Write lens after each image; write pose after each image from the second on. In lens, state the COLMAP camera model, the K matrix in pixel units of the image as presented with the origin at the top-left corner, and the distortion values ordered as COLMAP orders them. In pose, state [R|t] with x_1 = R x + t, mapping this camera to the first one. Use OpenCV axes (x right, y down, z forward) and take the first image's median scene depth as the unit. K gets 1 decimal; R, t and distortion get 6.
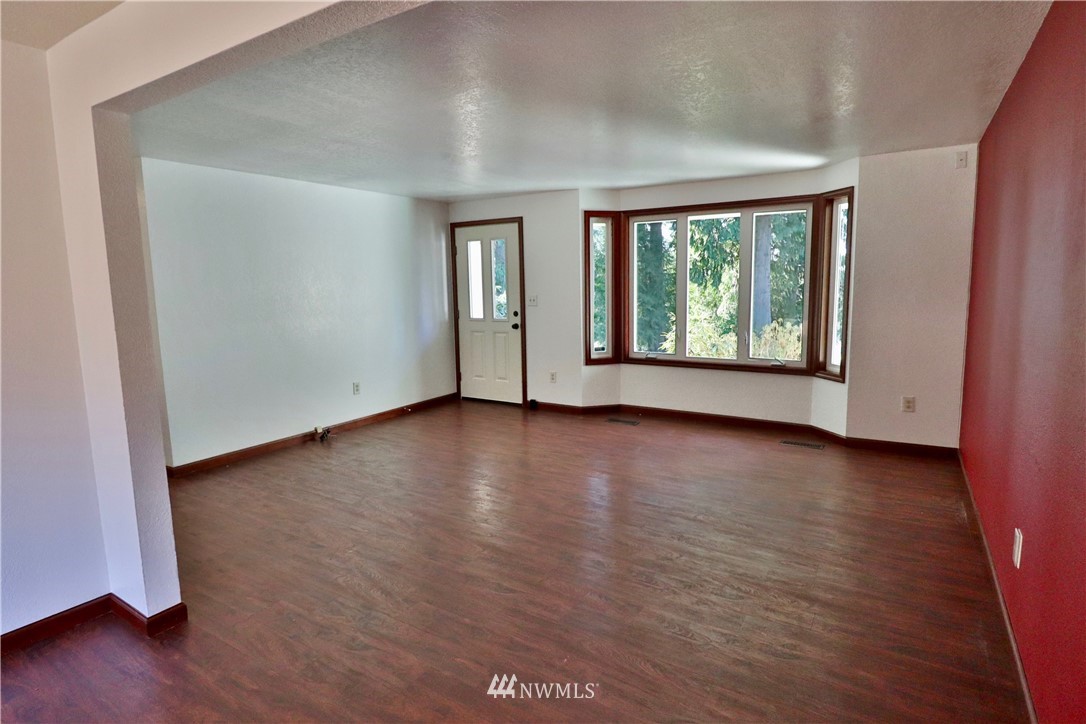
lens RADIAL K [[561.2, 0, 556.5], [0, 561.2, 351.1], [0, 0, 1]] dist [0.000678, -0.013827]
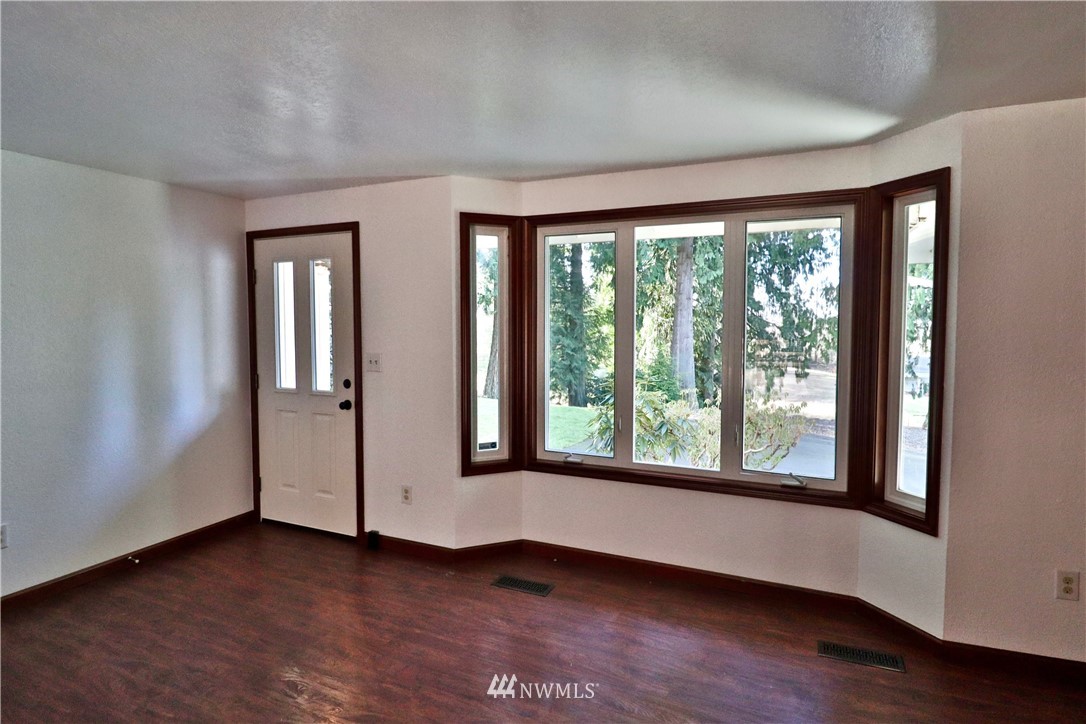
lens RADIAL K [[561.2, 0, 556.5], [0, 561.2, 351.1], [0, 0, 1]] dist [0.000678, -0.013827]
pose [[0.990120, 0.008560, 0.139962, 0.063280], [0.001426, 0.997469, -0.071092, -0.058876], [-0.140217, 0.070590, 0.987601, 0.385493]]
